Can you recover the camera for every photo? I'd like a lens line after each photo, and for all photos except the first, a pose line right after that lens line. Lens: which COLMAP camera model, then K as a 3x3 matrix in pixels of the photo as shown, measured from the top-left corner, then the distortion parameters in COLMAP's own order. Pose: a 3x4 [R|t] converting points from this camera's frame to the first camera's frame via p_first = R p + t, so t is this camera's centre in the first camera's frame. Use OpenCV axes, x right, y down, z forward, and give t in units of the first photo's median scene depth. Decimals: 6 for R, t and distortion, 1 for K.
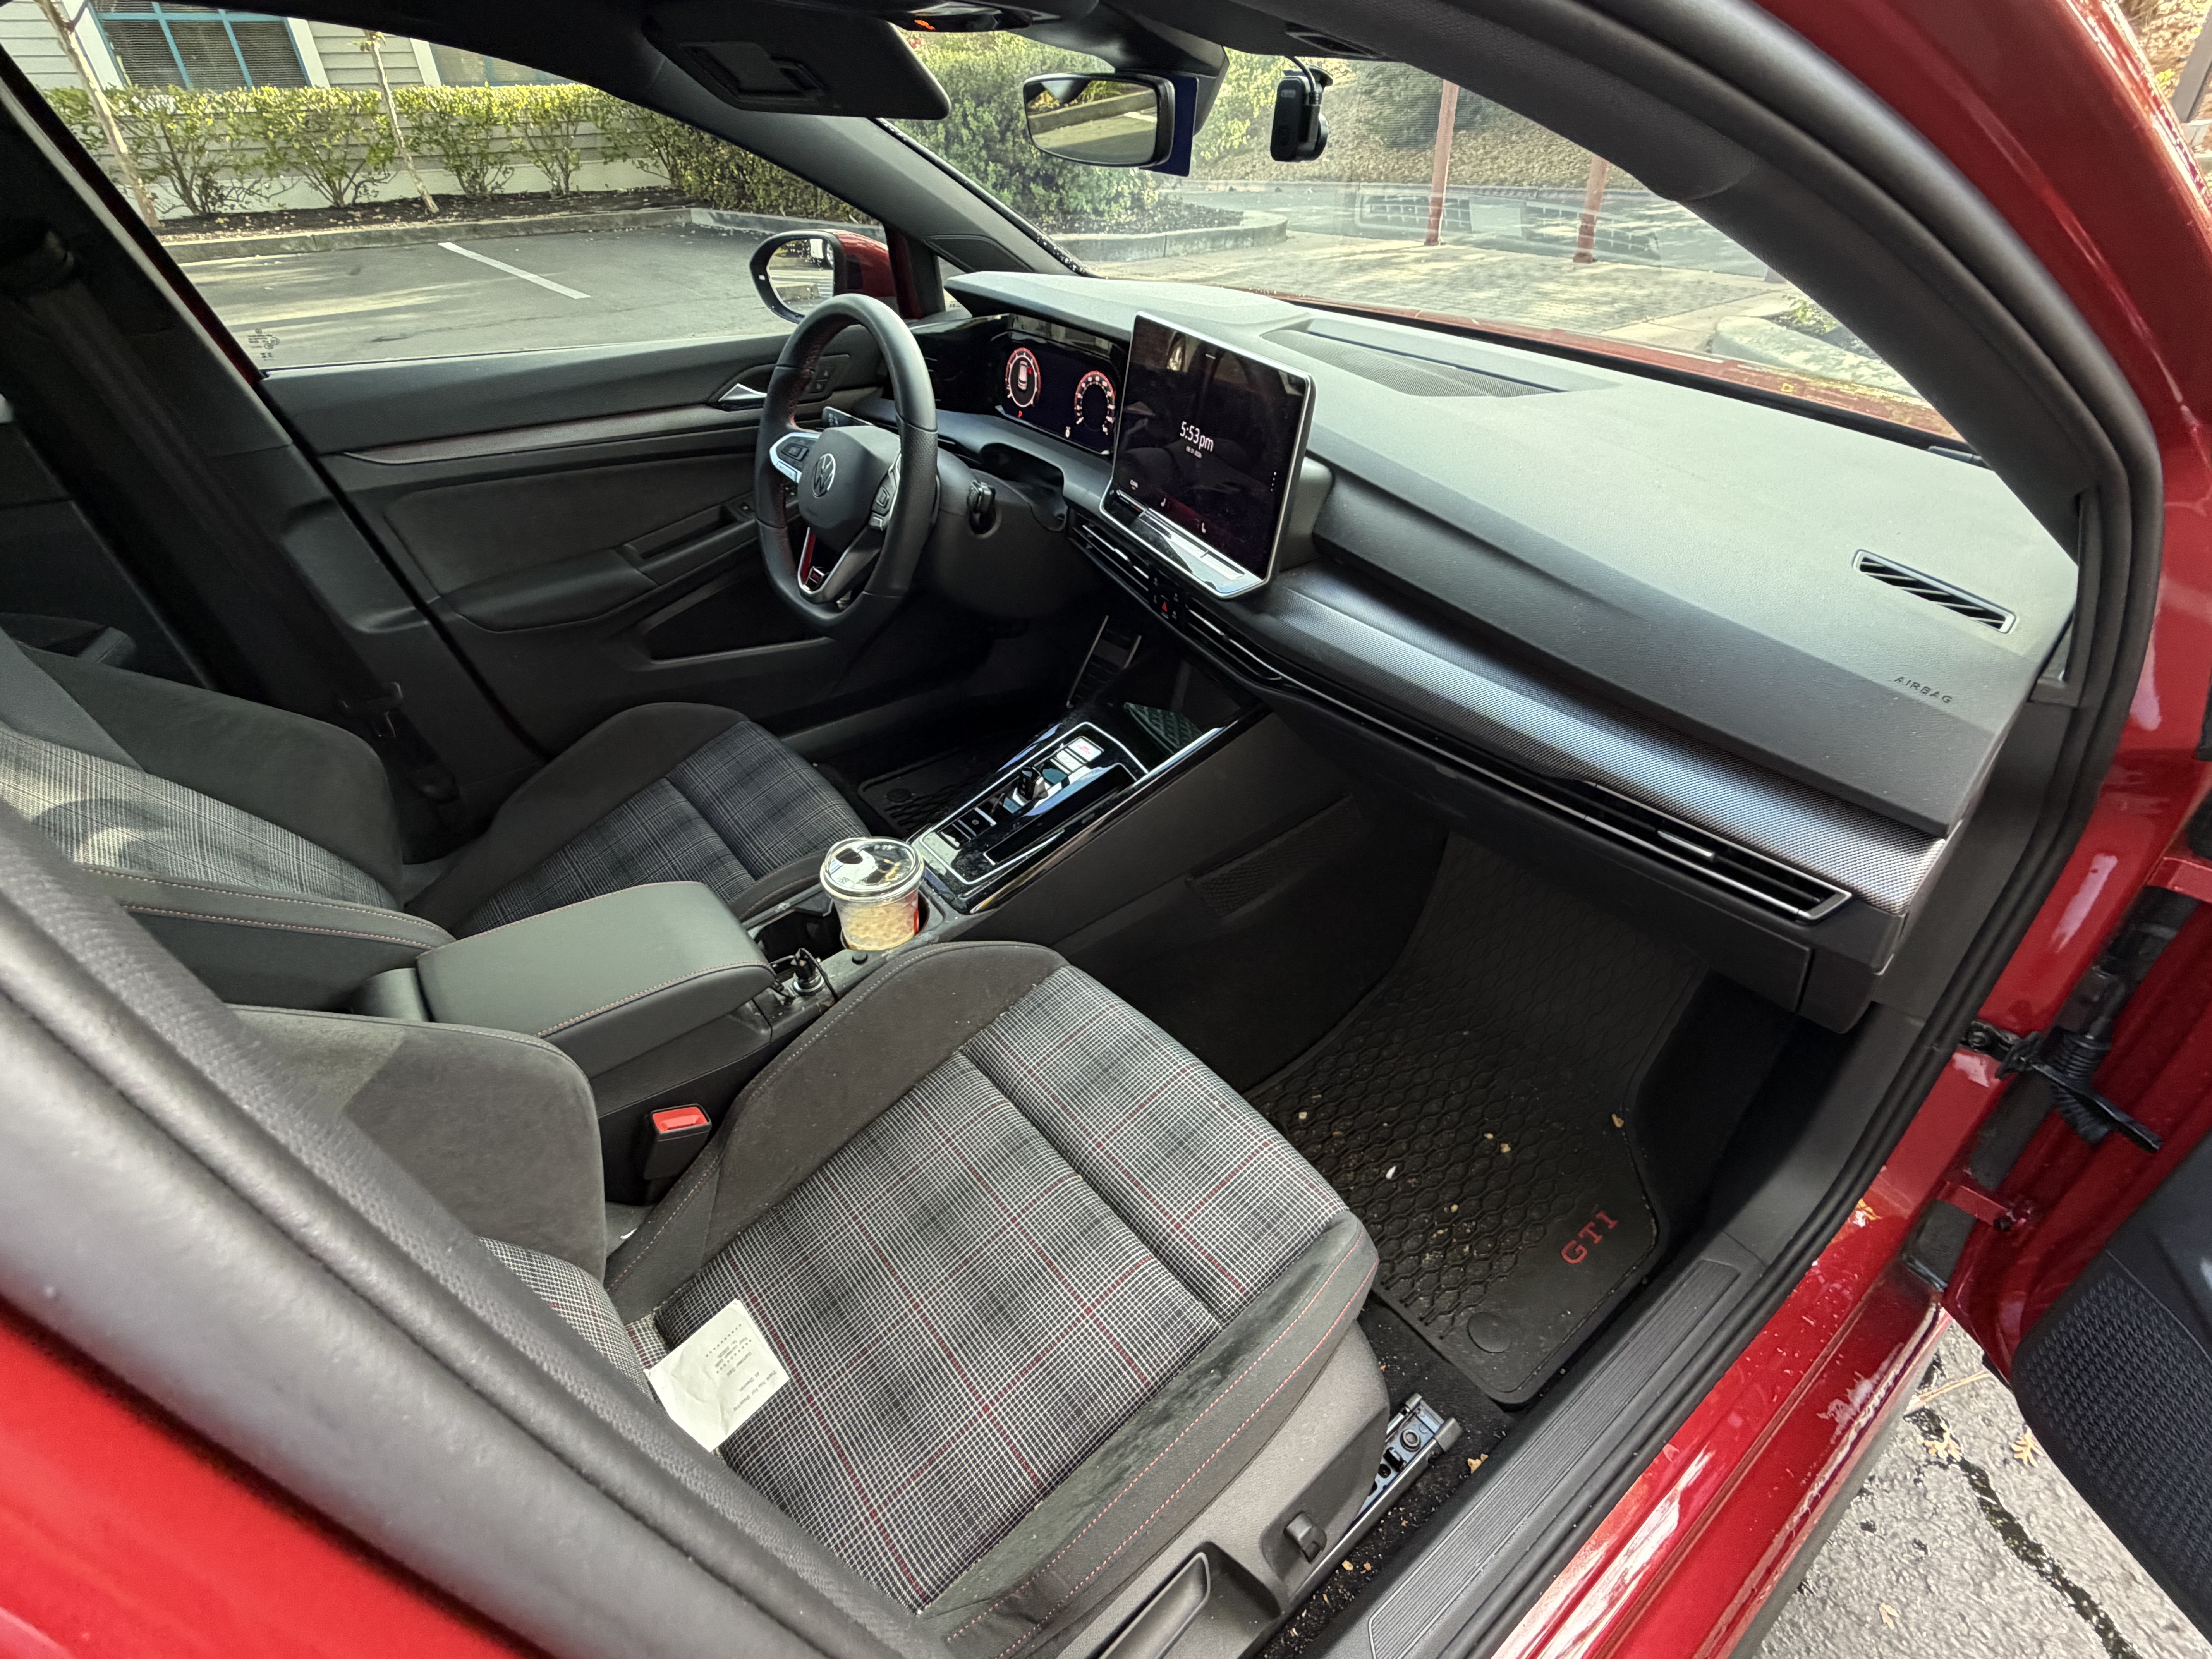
lens RADIAL K [[1062.3, 0, 1106.0], [0, 1062.3, 829.5], [0, 0, 1]] dist [-0.001304, -0.000867]
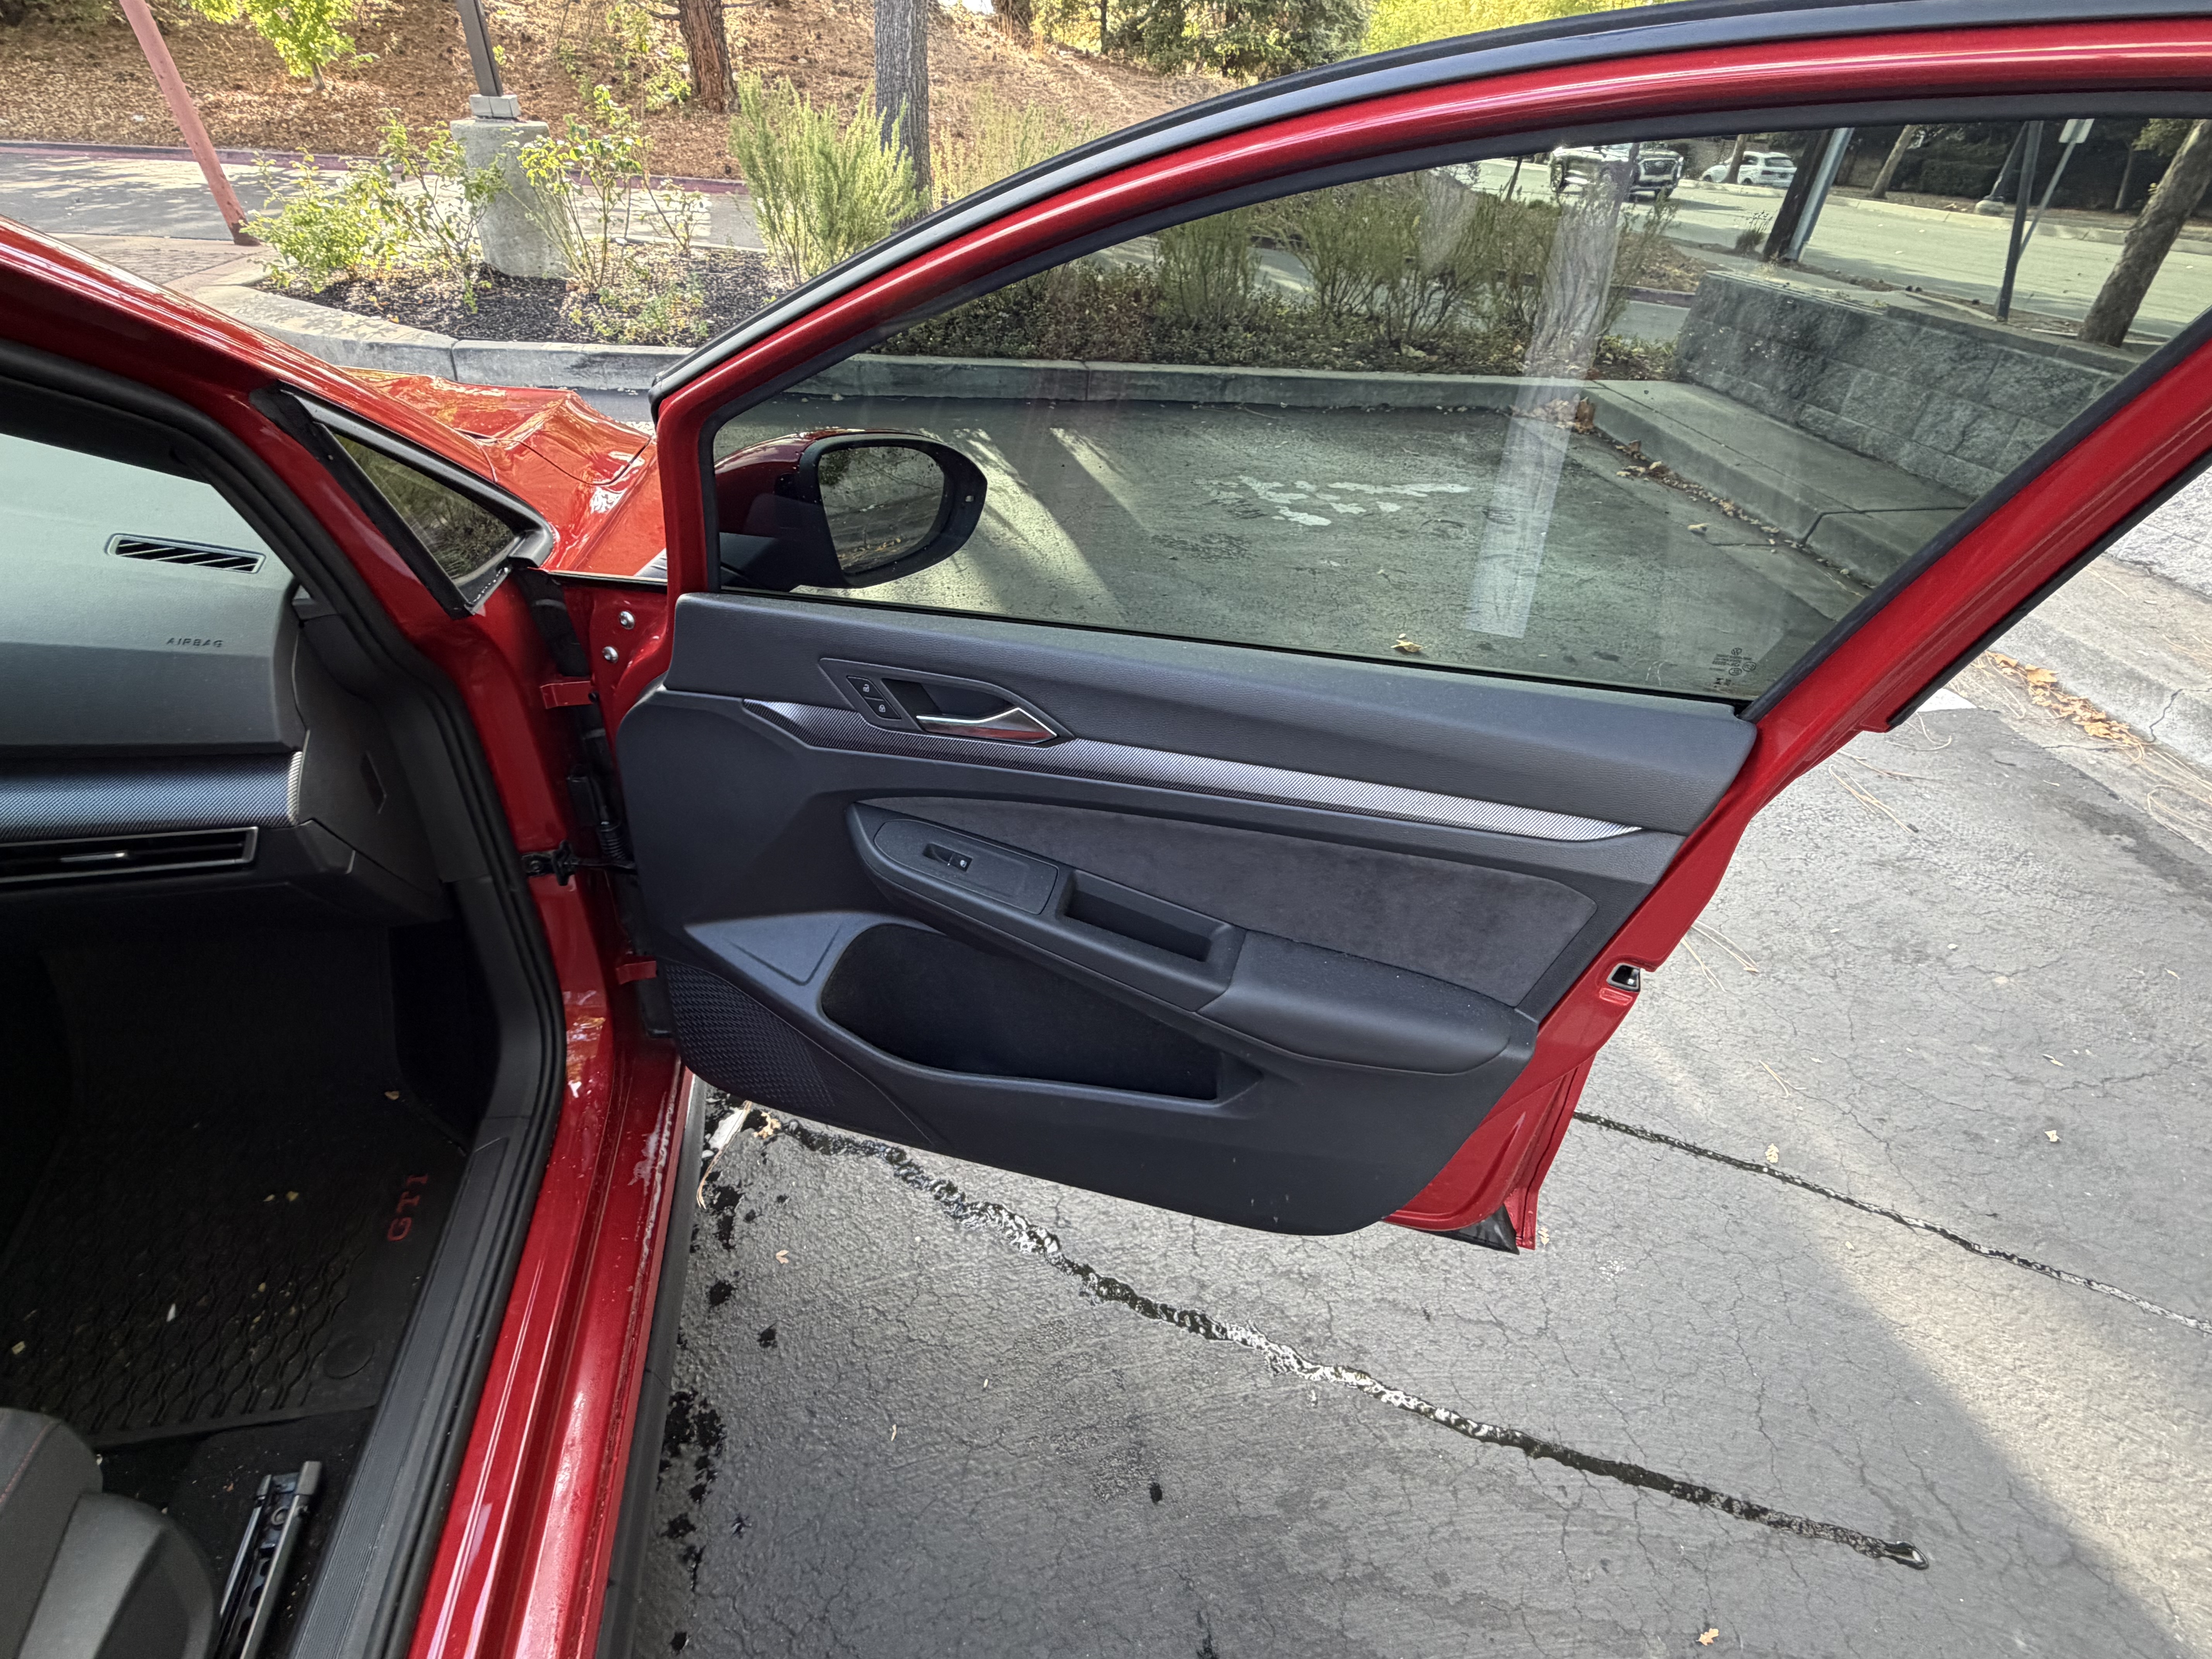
lens RADIAL K [[1062.3, 0, 1106.0], [0, 1062.3, 829.5], [0, 0, 1]] dist [-0.001304, -0.000867]
pose [[0.457336, -0.473081, 0.753019, 0.147131], [0.447190, 0.854254, 0.265086, 0.092346], [-0.768677, 0.215510, 0.602238, -0.202652]]
